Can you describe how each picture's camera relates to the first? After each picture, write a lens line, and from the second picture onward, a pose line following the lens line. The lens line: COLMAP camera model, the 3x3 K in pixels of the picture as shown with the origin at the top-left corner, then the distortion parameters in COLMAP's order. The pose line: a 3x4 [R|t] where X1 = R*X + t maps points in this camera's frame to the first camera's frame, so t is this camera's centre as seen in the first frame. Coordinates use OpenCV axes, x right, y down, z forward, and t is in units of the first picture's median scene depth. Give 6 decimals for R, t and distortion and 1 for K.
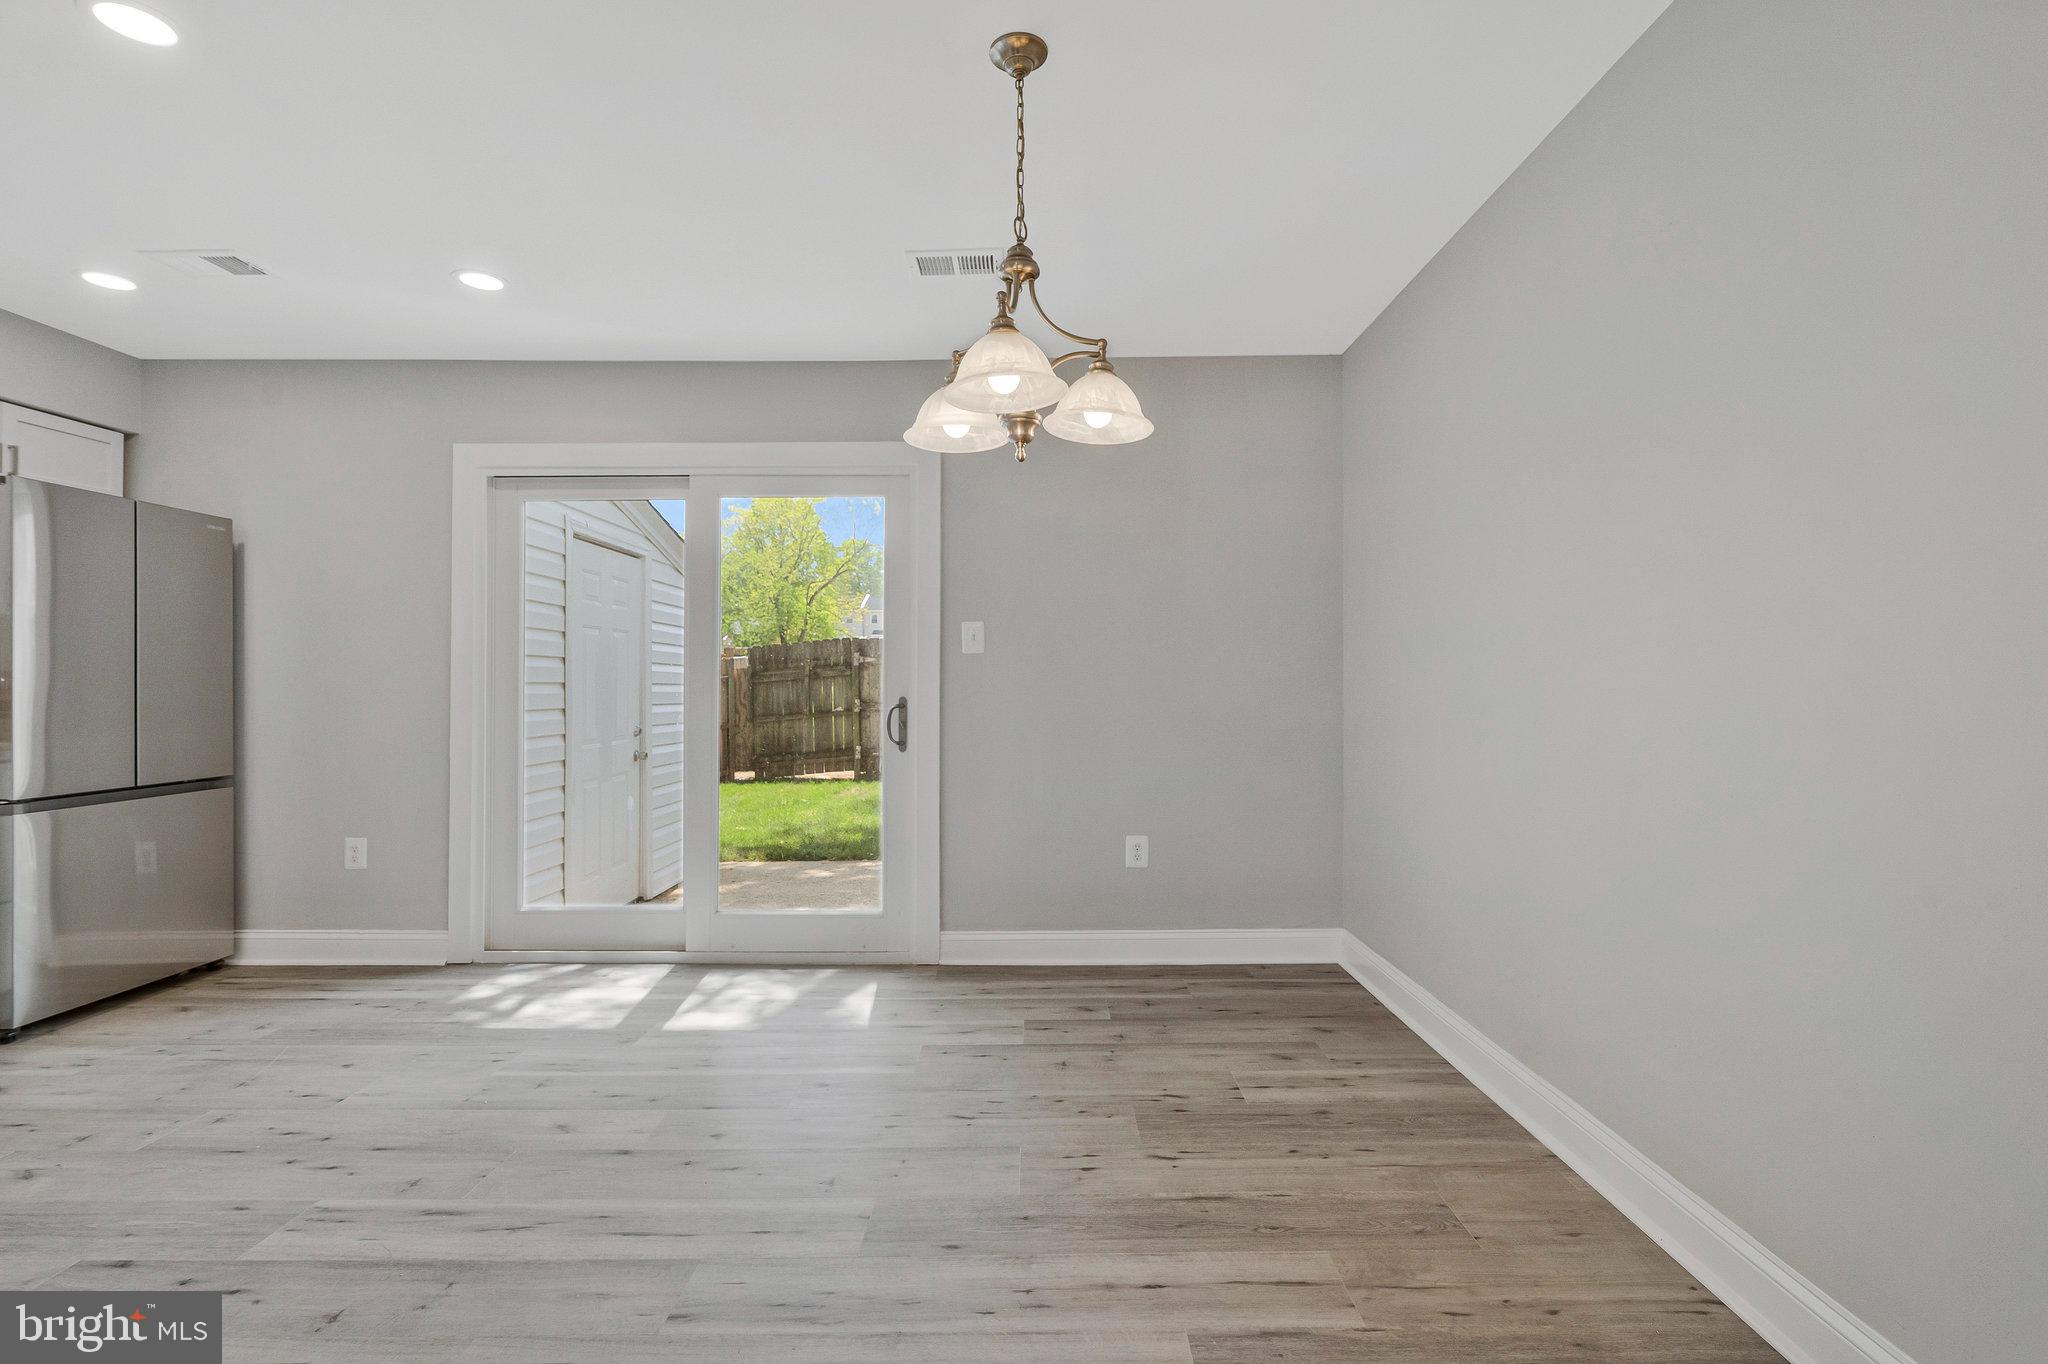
lens RADIAL K [[959.8, 0, 1030.7], [0, 959.8, 679.3], [0, 0, 1]] dist [-0.017543, 0.014520]
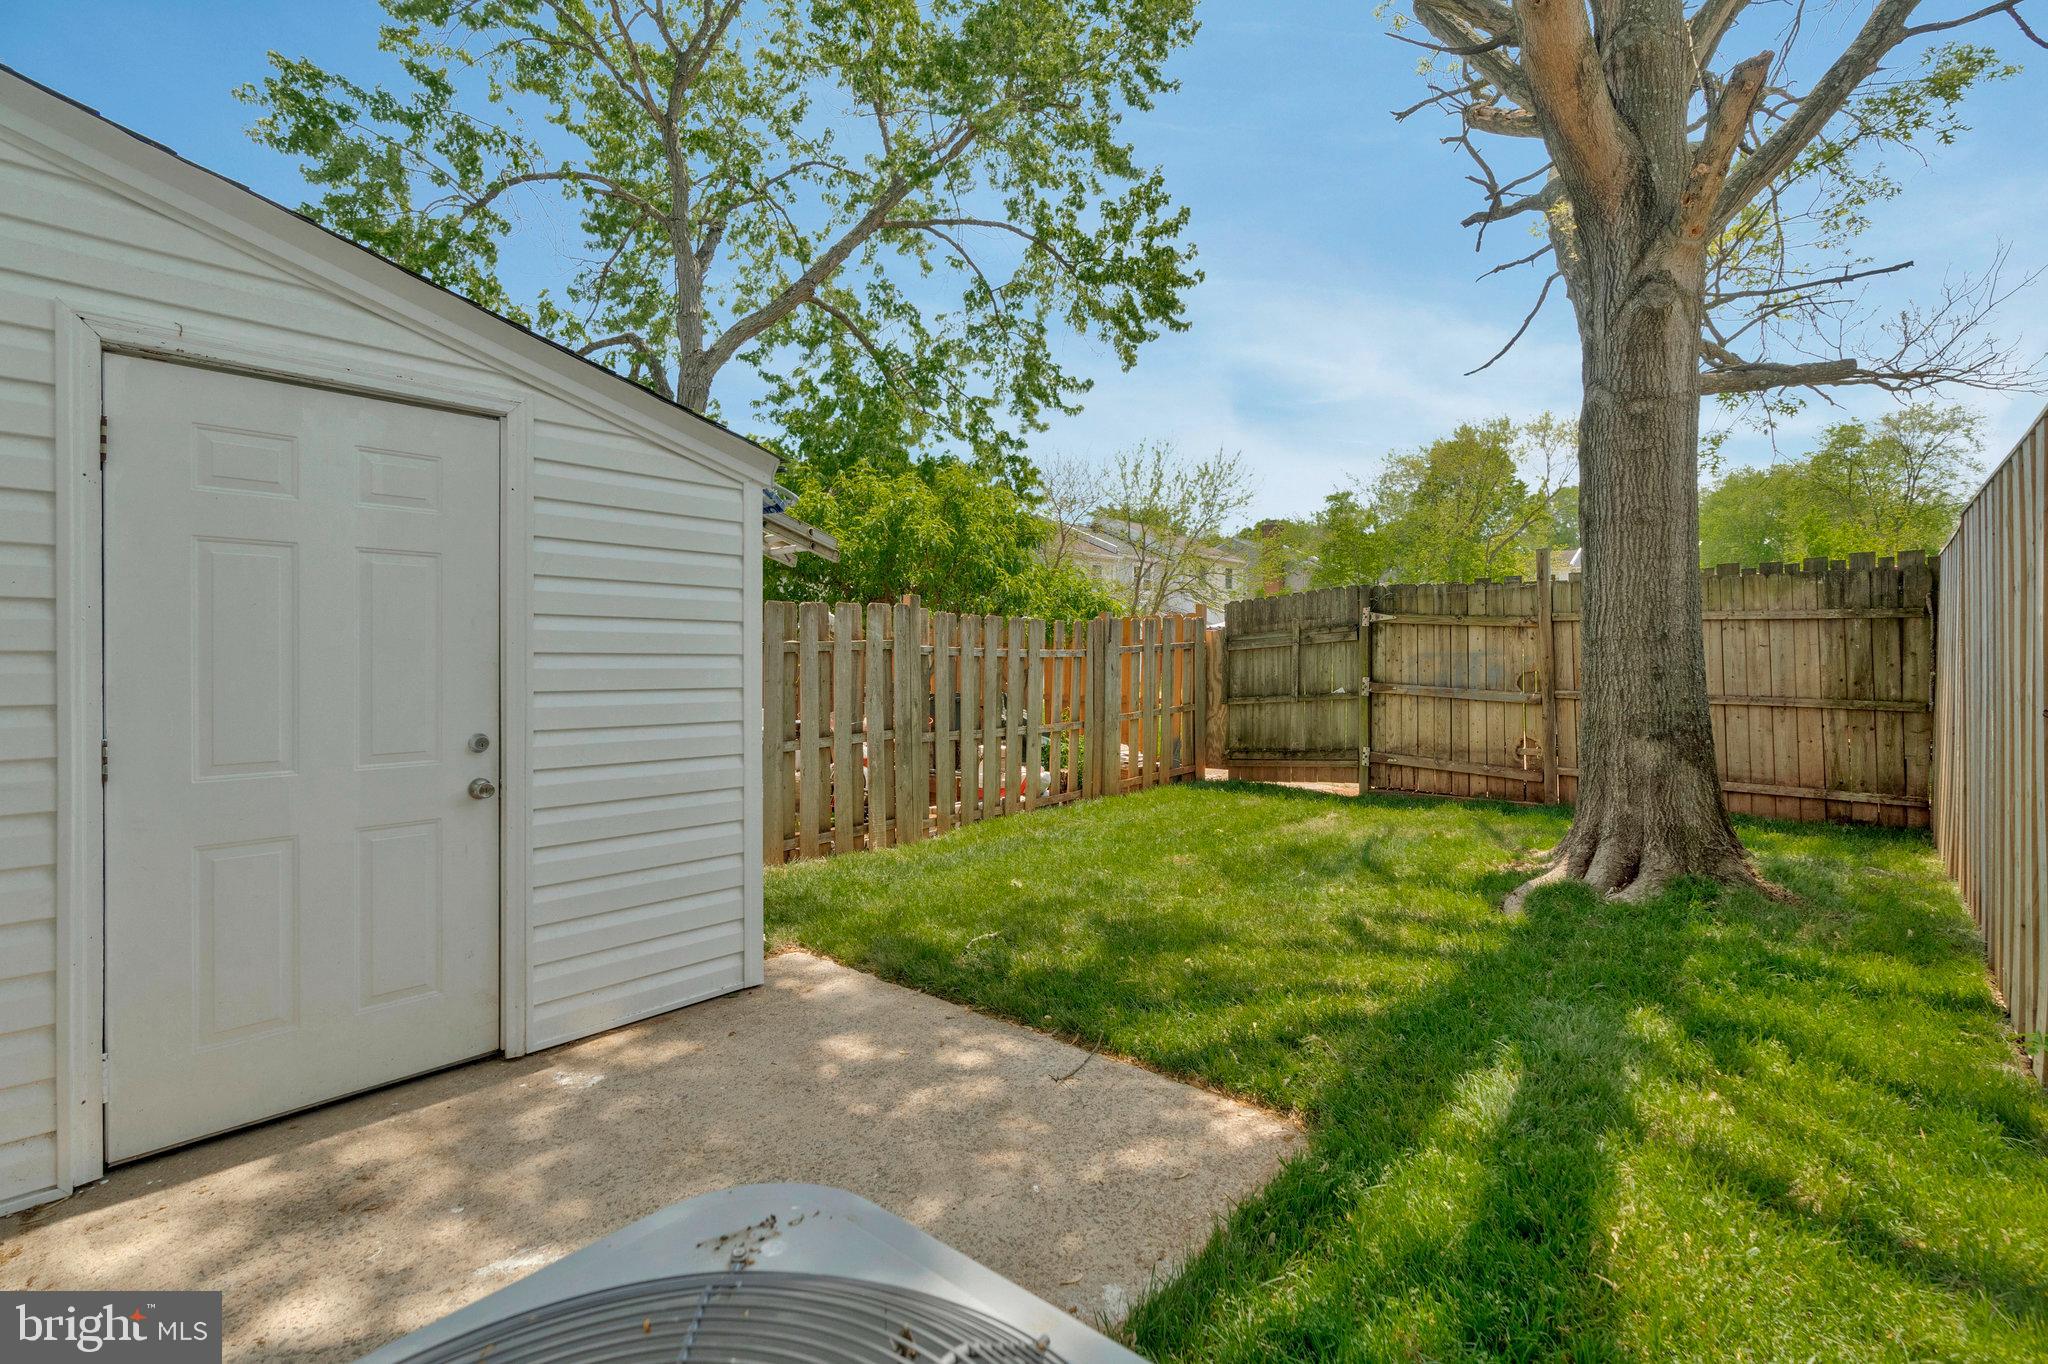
lens RADIAL K [[959.8, 0, 1030.7], [0, 959.8, 679.3], [0, 0, 1]] dist [-0.017543, 0.014520]
pose [[0.763934, 0.025368, -0.644795, 0.279255], [-0.003155, 0.999362, 0.035579, -0.001715], [0.645286, -0.025146, 0.763527, 1.350658]]
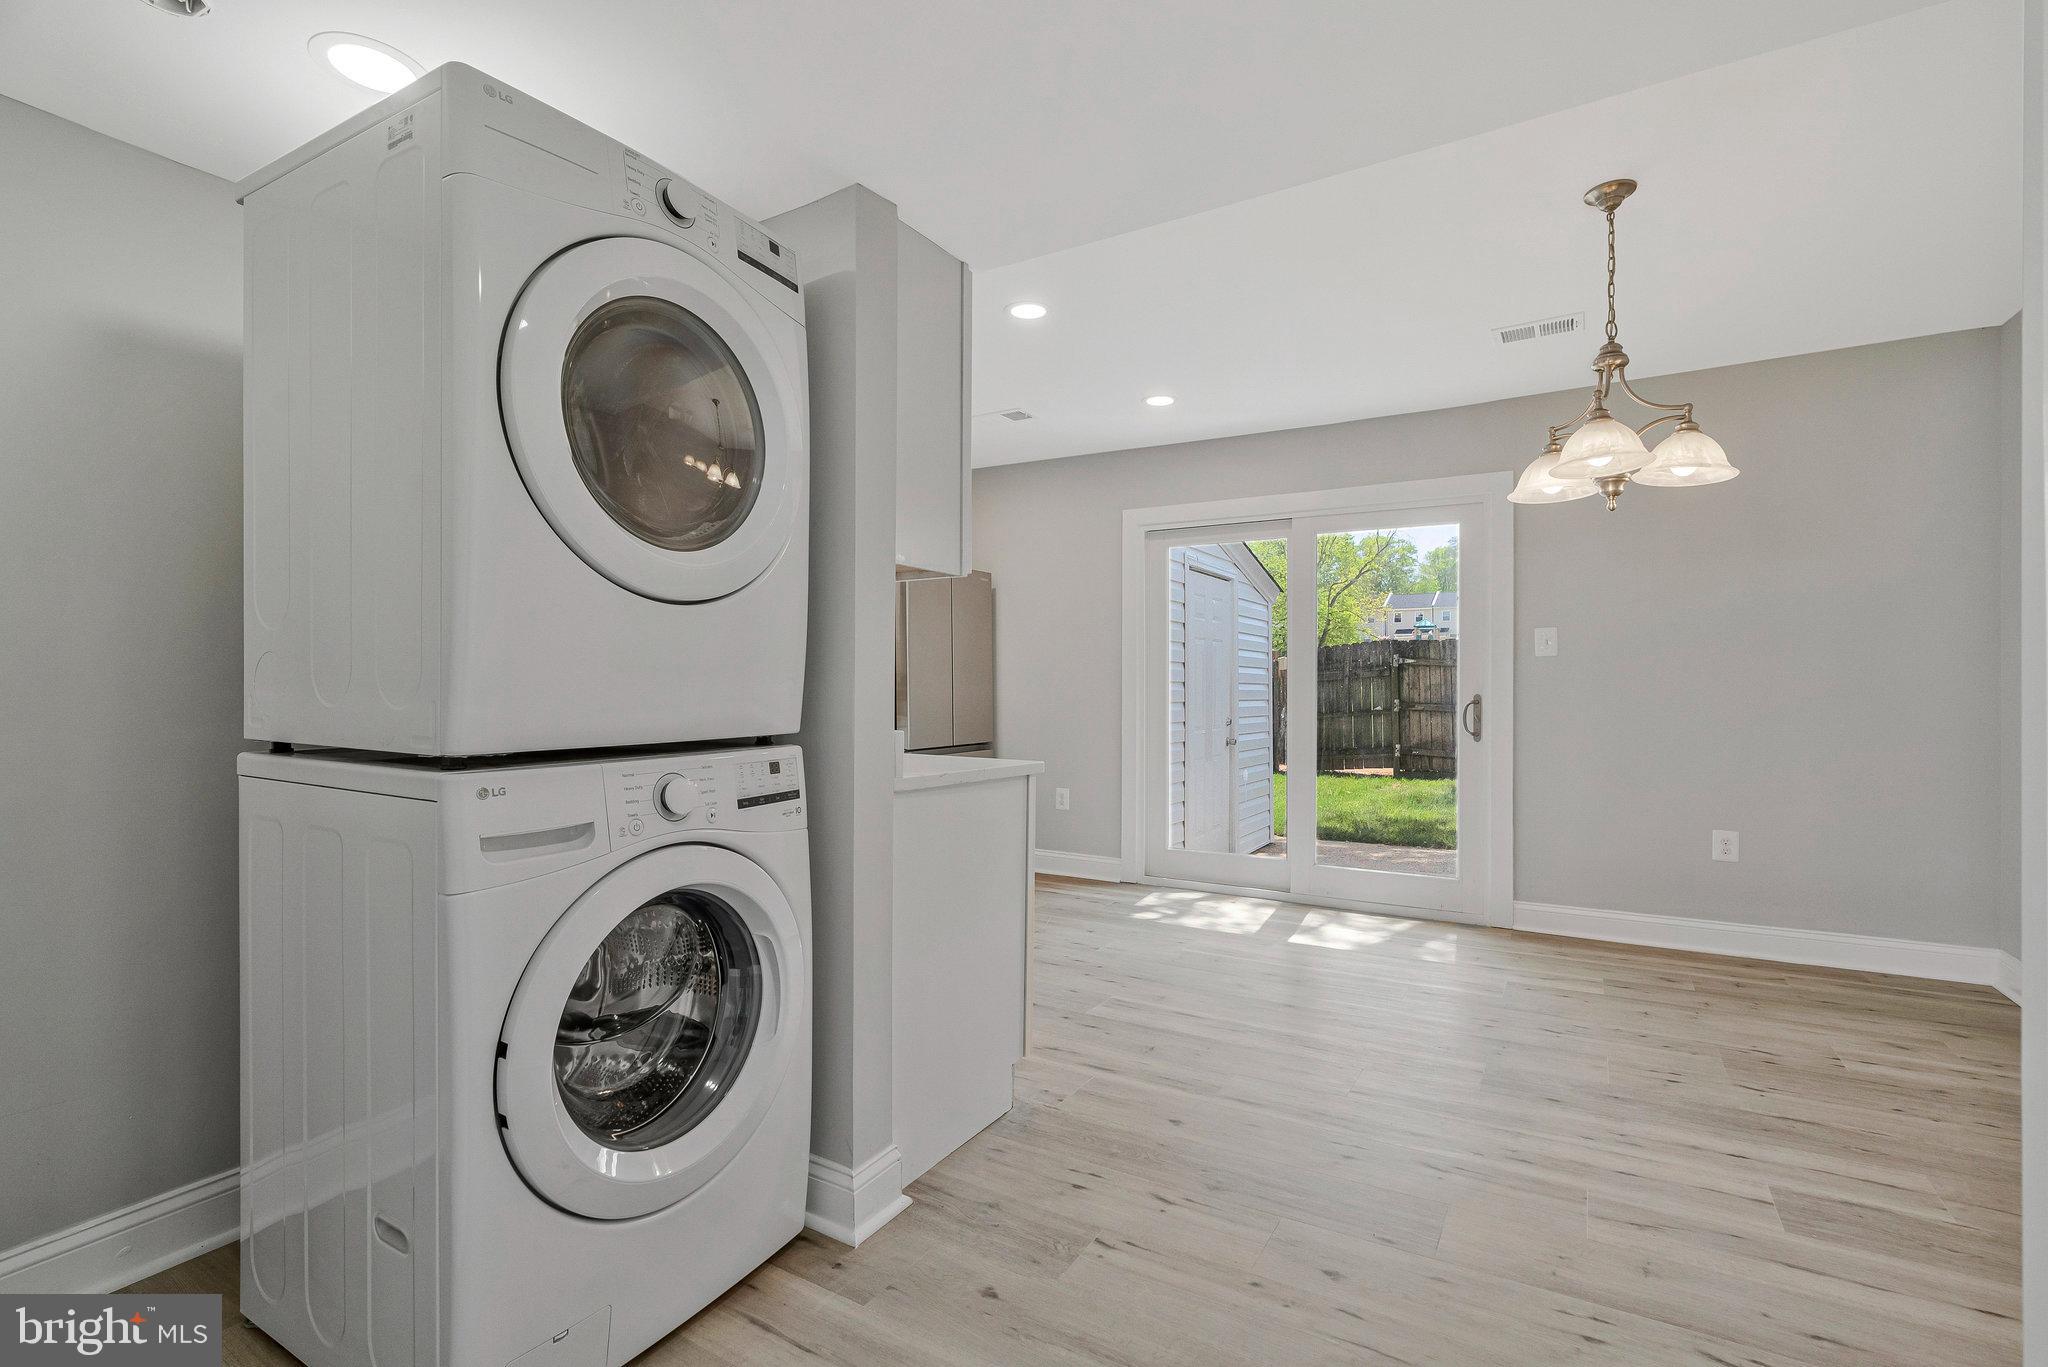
lens RADIAL K [[940.2, 0, 1038.0], [0, 940.2, 677.7], [0, 0, 1]] dist [-0.003643, 0.001122]
pose [[0.865041, 0.000520, -0.501701, -0.026749], [-0.001672, 0.999997, -0.001847, 0.000734], [0.501699, 0.002436, 0.865039, -0.290749]]
